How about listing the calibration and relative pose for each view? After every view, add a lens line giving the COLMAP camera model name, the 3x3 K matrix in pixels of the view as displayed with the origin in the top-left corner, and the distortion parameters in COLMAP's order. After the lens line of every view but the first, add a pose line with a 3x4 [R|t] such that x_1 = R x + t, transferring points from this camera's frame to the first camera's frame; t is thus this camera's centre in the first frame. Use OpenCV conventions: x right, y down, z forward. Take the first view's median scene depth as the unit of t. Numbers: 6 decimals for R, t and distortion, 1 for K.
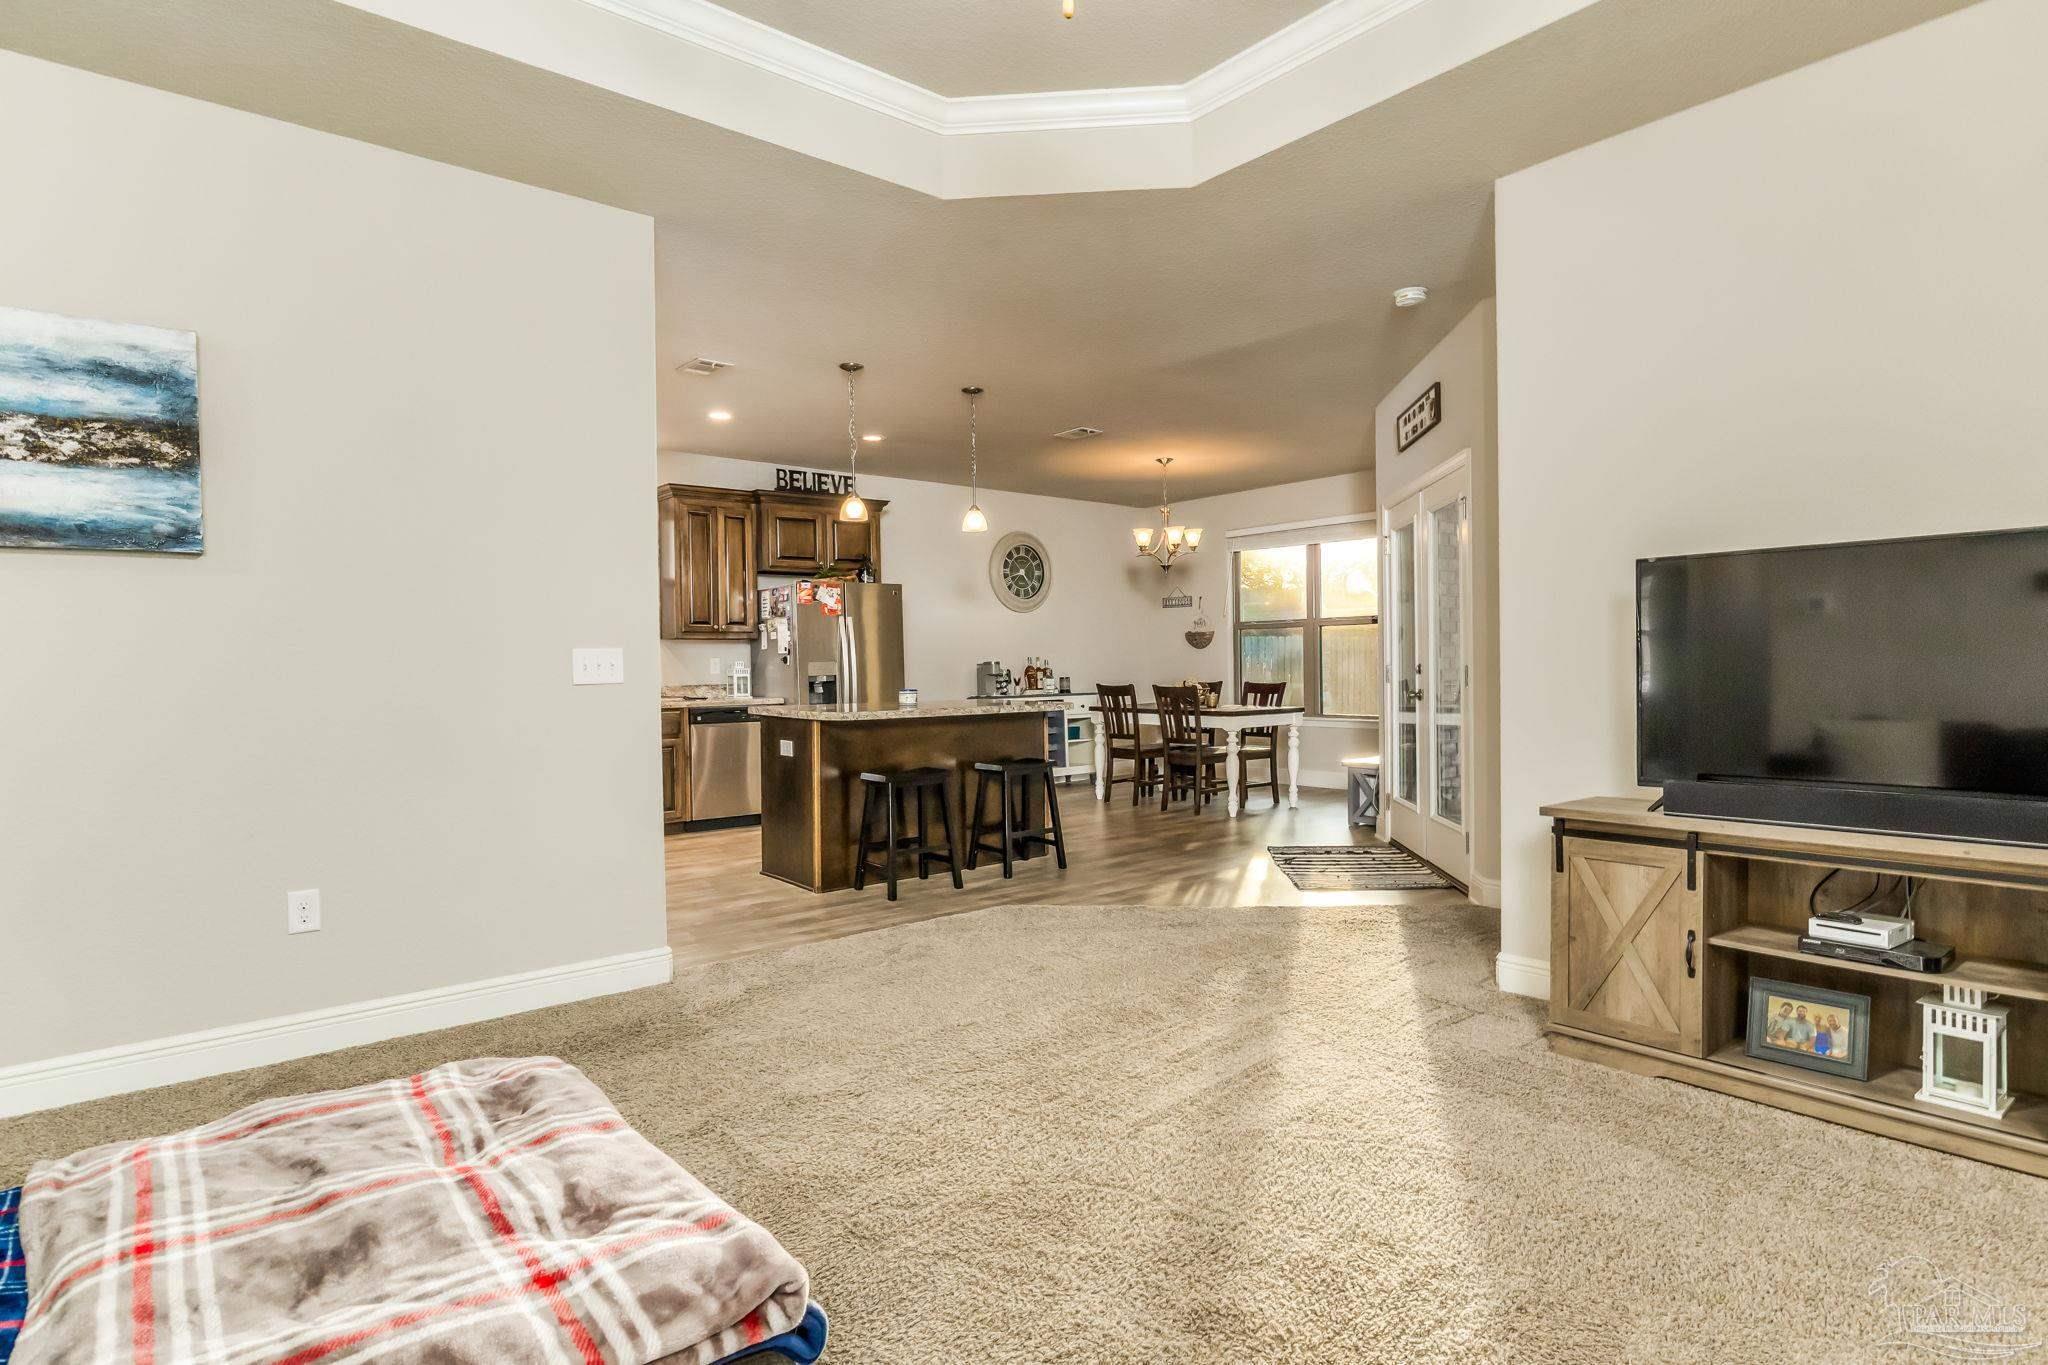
lens RADIAL K [[1061.2, 0, 1024.0], [0, 1061.2, 682.5], [0, 0, 1]] dist [0.000059, 0.000266]
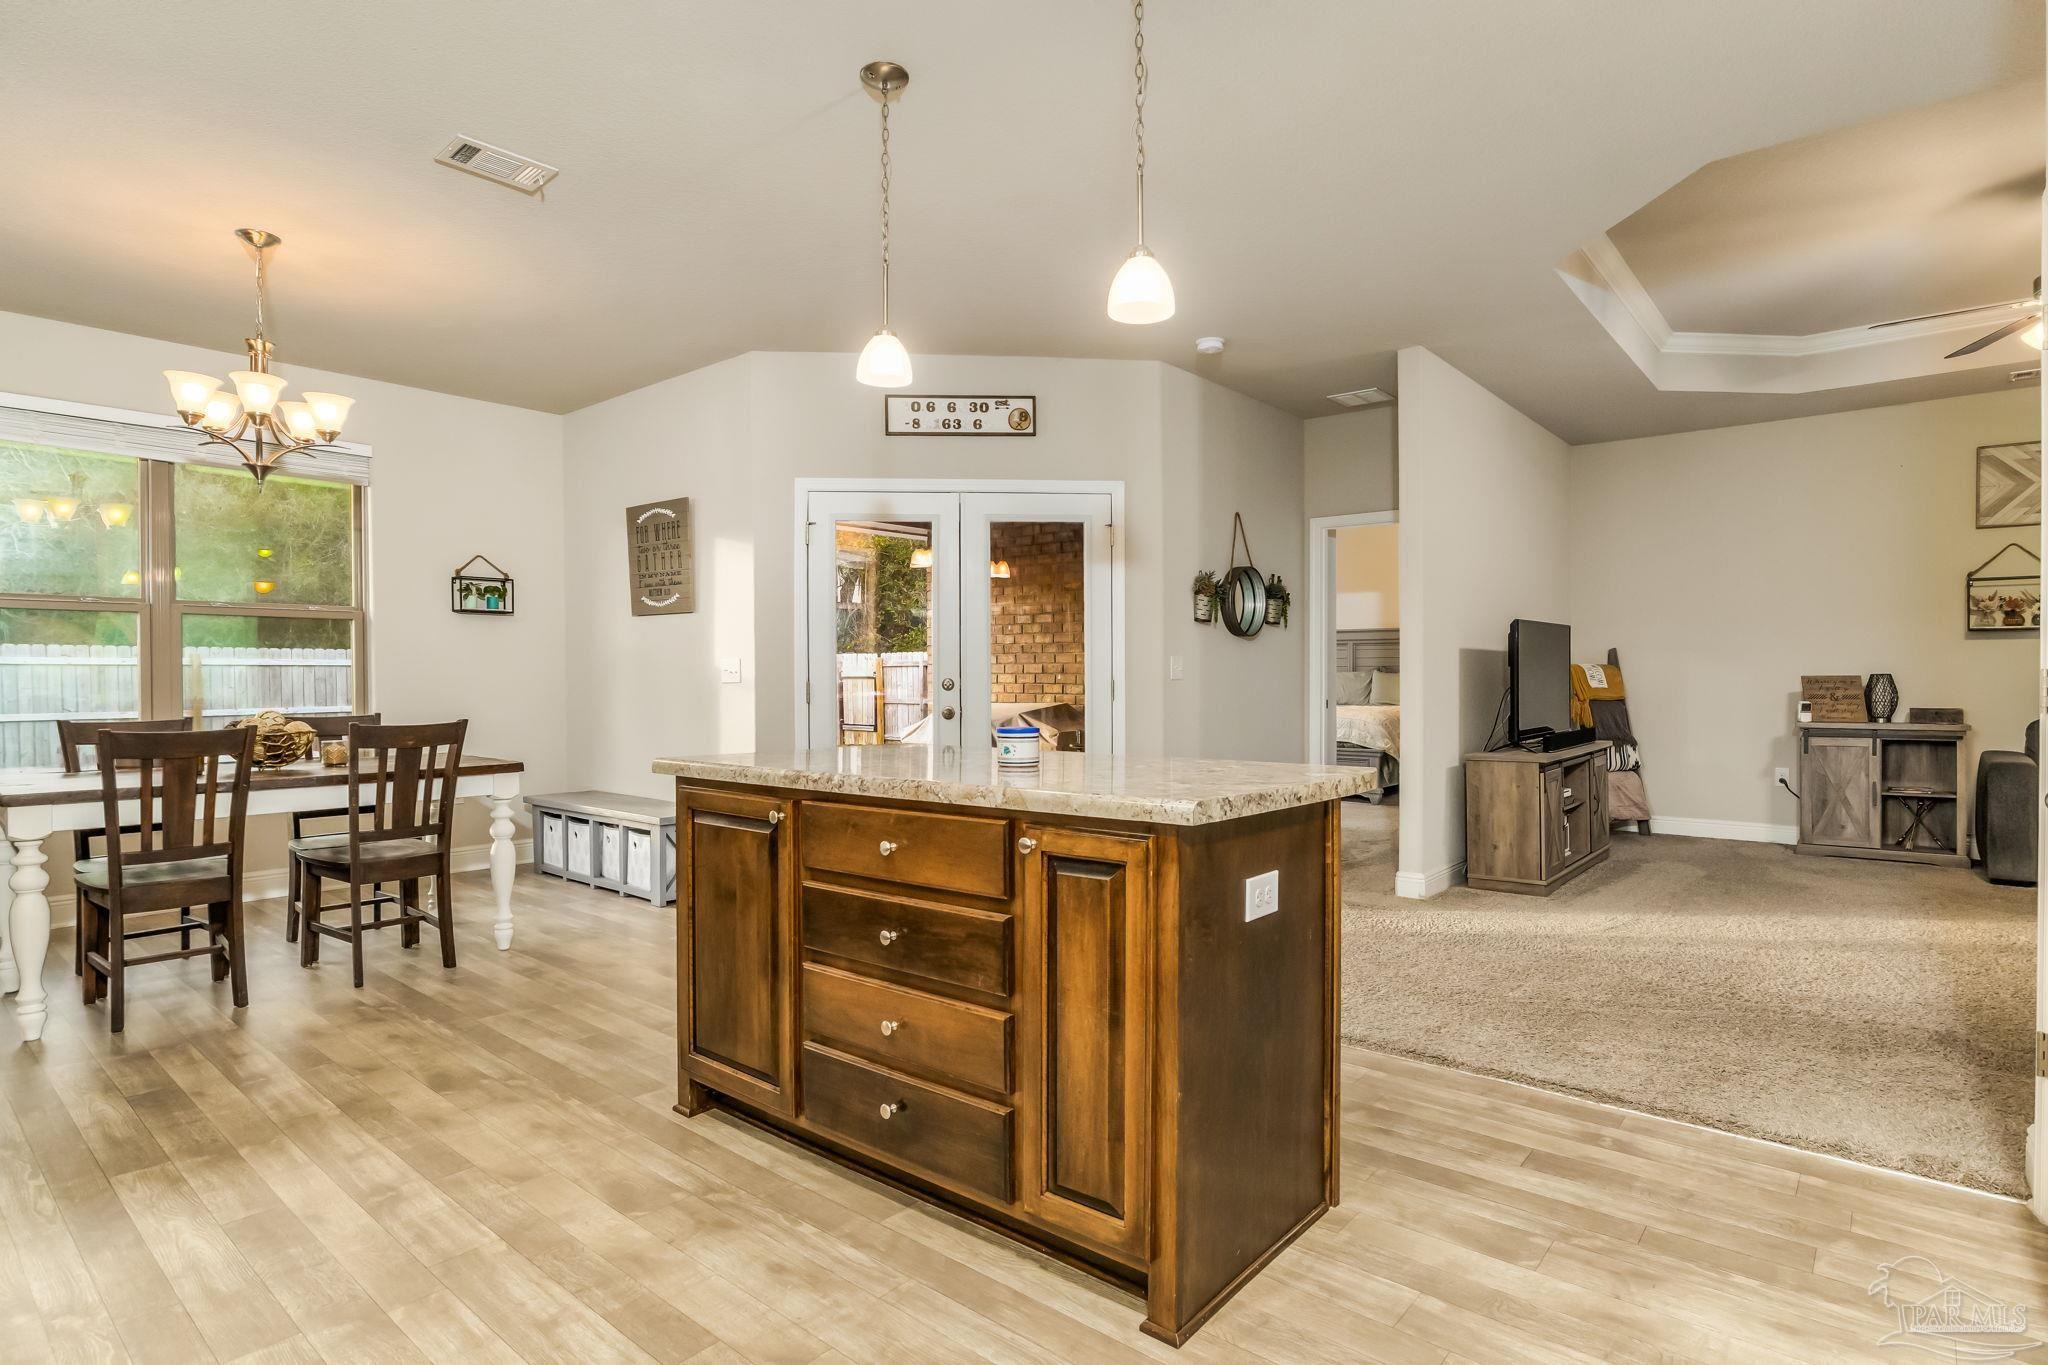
lens RADIAL K [[1030.9, 0, 1024.0], [0, 1030.9, 682.5], [0, 0, 1]] dist [-0.026610, 0.013415]
pose [[-0.189049, 0.005251, 0.981954, -0.401175], [0.023262, 0.999729, -0.000868, -0.008632], [-0.981692, 0.022678, -0.189120, 0.831632]]
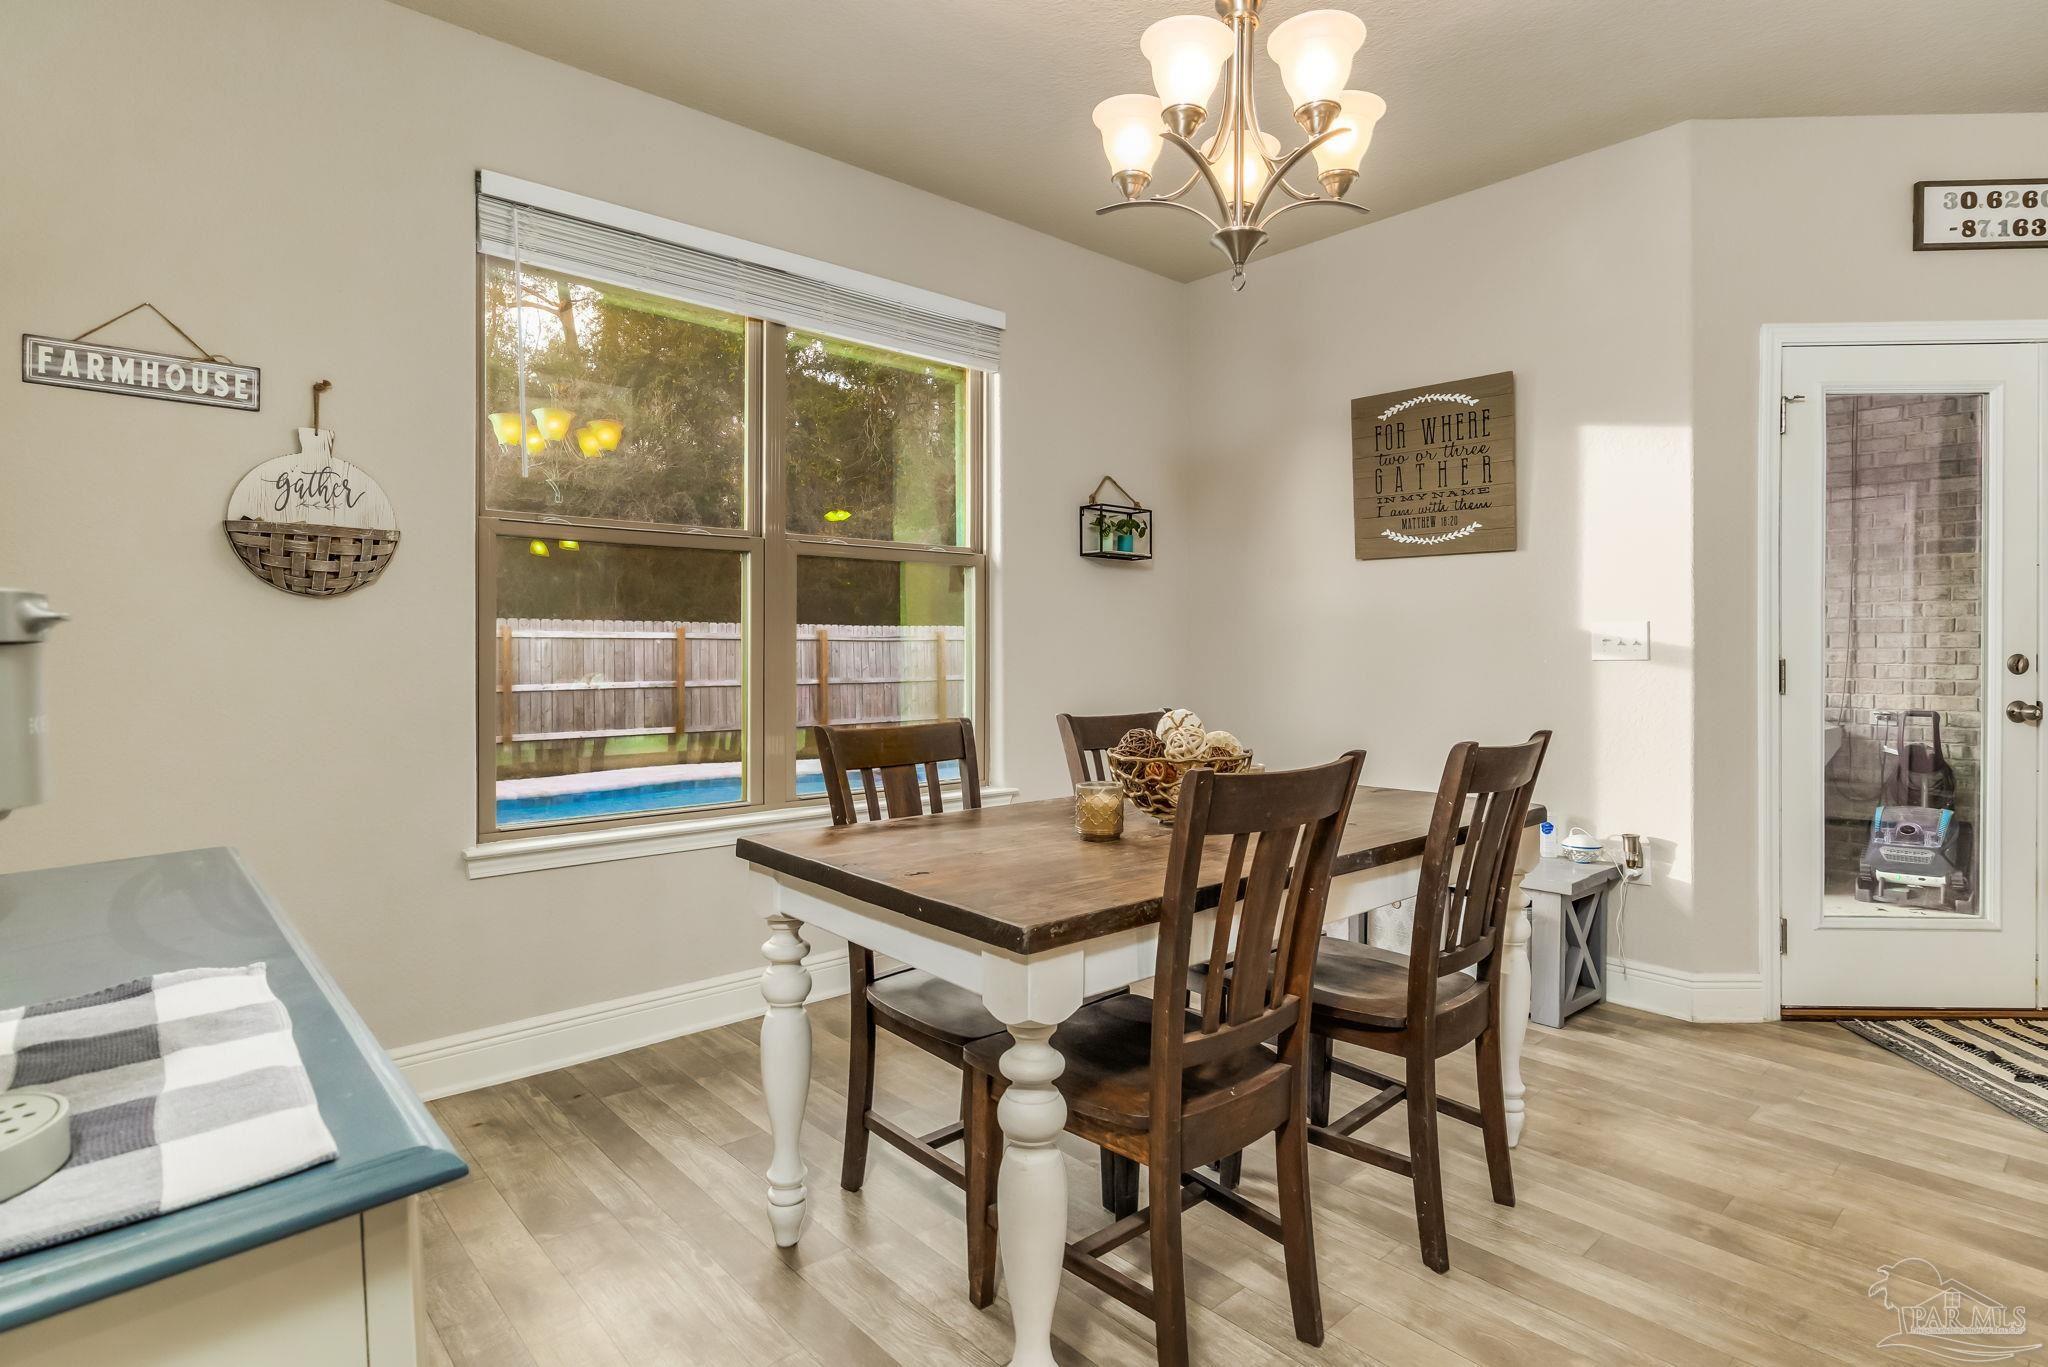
lens RADIAL K [[1039.2, 0, 1055.6], [0, 1039.2, 647.8], [0, 0, 1]] dist [-0.014883, 0.000361]
pose [[-0.058242, 0.013023, 0.998218, -0.103519], [0.021853, 0.999692, -0.011767, -0.018919], [-0.998063, 0.021128, -0.058509, 1.157319]]
